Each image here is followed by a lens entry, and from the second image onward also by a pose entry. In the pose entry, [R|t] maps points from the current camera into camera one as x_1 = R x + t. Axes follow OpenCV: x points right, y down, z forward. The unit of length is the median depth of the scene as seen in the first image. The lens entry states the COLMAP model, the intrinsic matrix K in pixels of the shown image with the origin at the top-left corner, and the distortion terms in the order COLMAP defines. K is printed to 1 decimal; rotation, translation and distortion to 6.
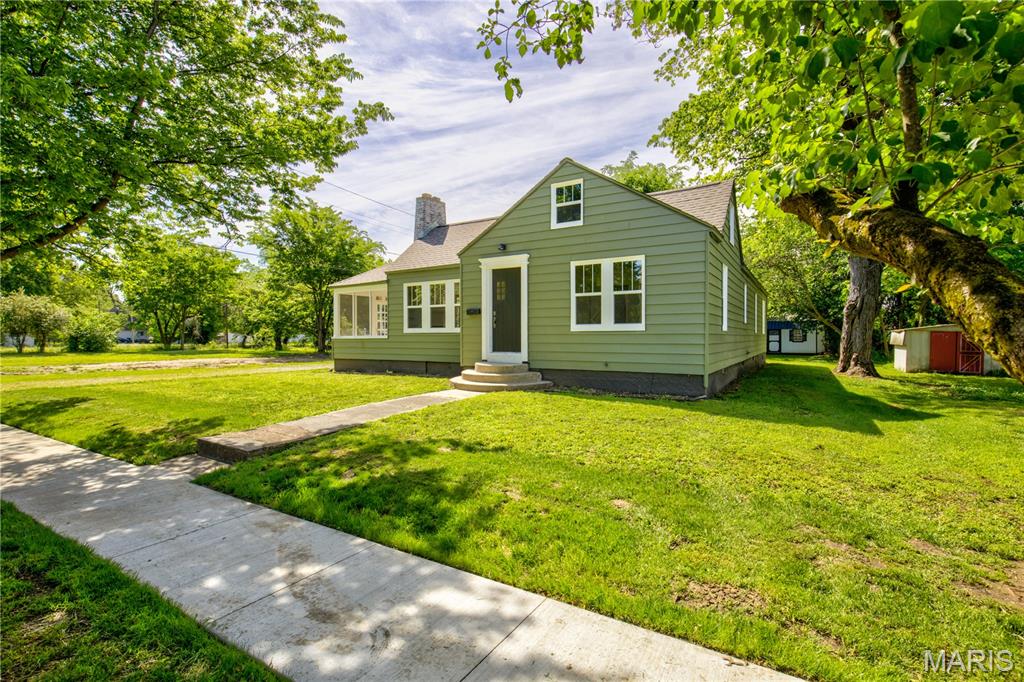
lens RADIAL K [[473.0, 0, 512.0], [0, 473.0, 341.0], [0, 0, 1]] dist [0.000710, 0.000002]
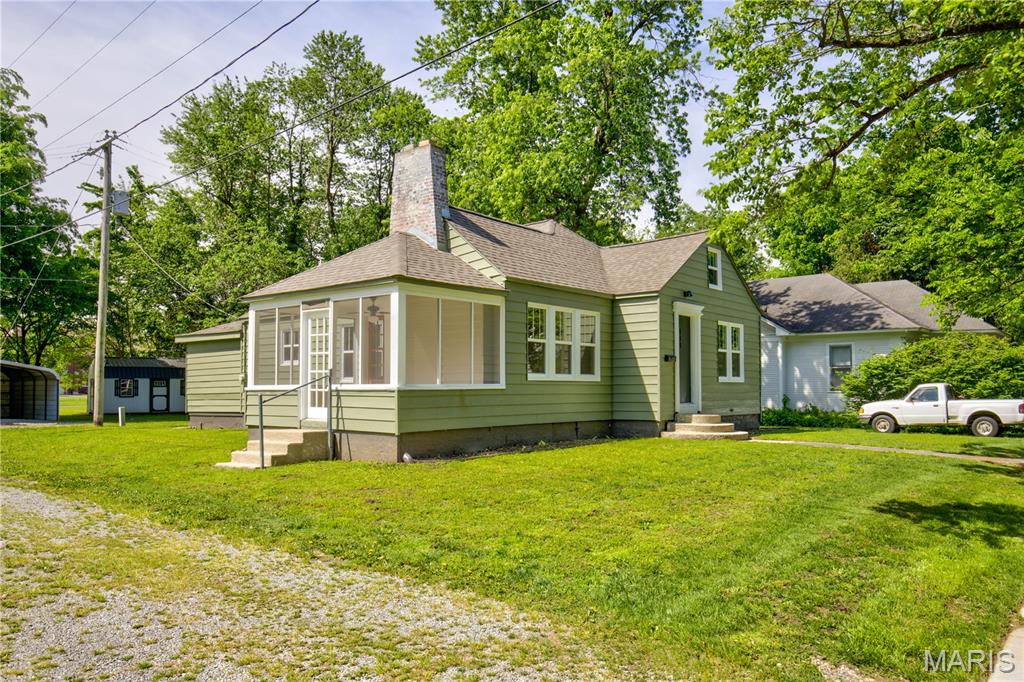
lens RADIAL K [[720.0, 0, 512.0], [0, 720.0, 341.0], [0, 0, 1]] dist [0.001463, 0.000154]
pose [[0.161148, 0.067231, 0.984638, -1.539463], [0.010001, 0.997515, -0.069747, -0.003094], [-0.986880, 0.021086, 0.160075, 1.135265]]
